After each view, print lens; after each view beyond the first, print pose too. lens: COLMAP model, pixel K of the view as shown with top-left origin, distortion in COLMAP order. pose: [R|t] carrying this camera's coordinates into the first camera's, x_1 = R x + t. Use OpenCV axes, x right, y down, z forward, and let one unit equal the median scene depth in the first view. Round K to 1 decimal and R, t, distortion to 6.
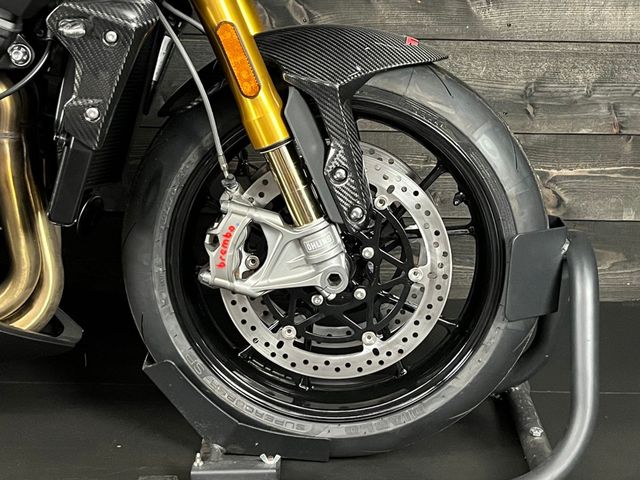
lens RADIAL K [[1041.9, 0, 319.9], [0, 1041.9, 239.1], [0, 0, 1]] dist [0.213295, 0.000000]
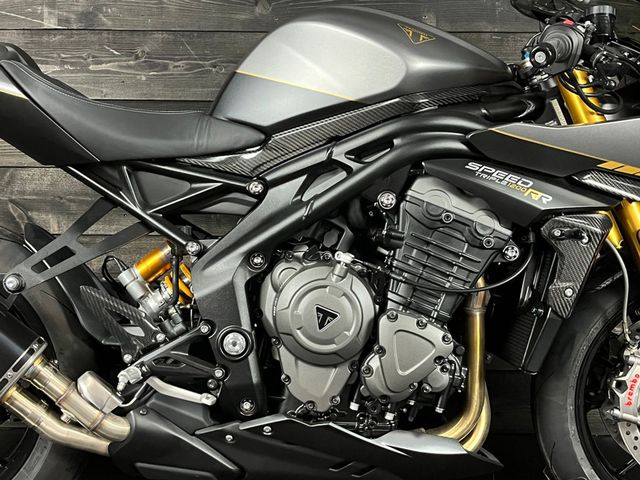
lens RADIAL K [[822.3, 0, 318.7], [0, 822.3, 241.1], [0, 0, 1]] dist [0.018145, 0.000000]
pose [[0.999463, -0.010239, -0.031135, -0.442852], [0.004062, 0.981322, -0.192331, 0.021358], [0.032522, 0.192101, 0.980836, -0.095878]]
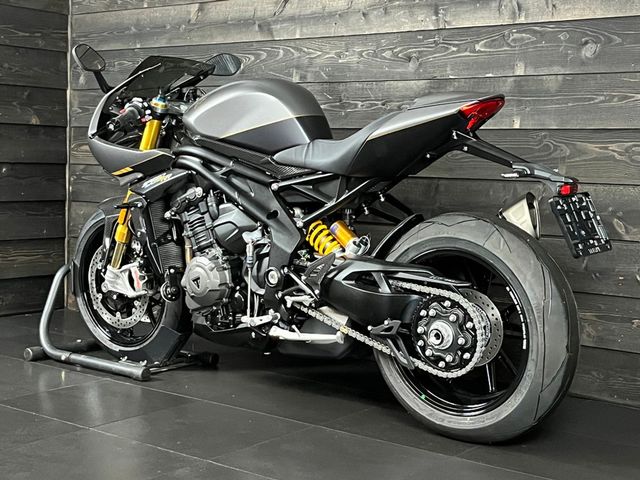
lens RADIAL K [[1025.3, 0, 326.2], [0, 1025.3, 227.3], [0, 0, 1]] dist [0.077540, 0.000000]
pose [[0.786036, 0.040776, -0.616835, 0.887637], [-0.192672, 0.964279, -0.181779, 0.249797], [0.587389, 0.261731, 0.765814, -0.762808]]
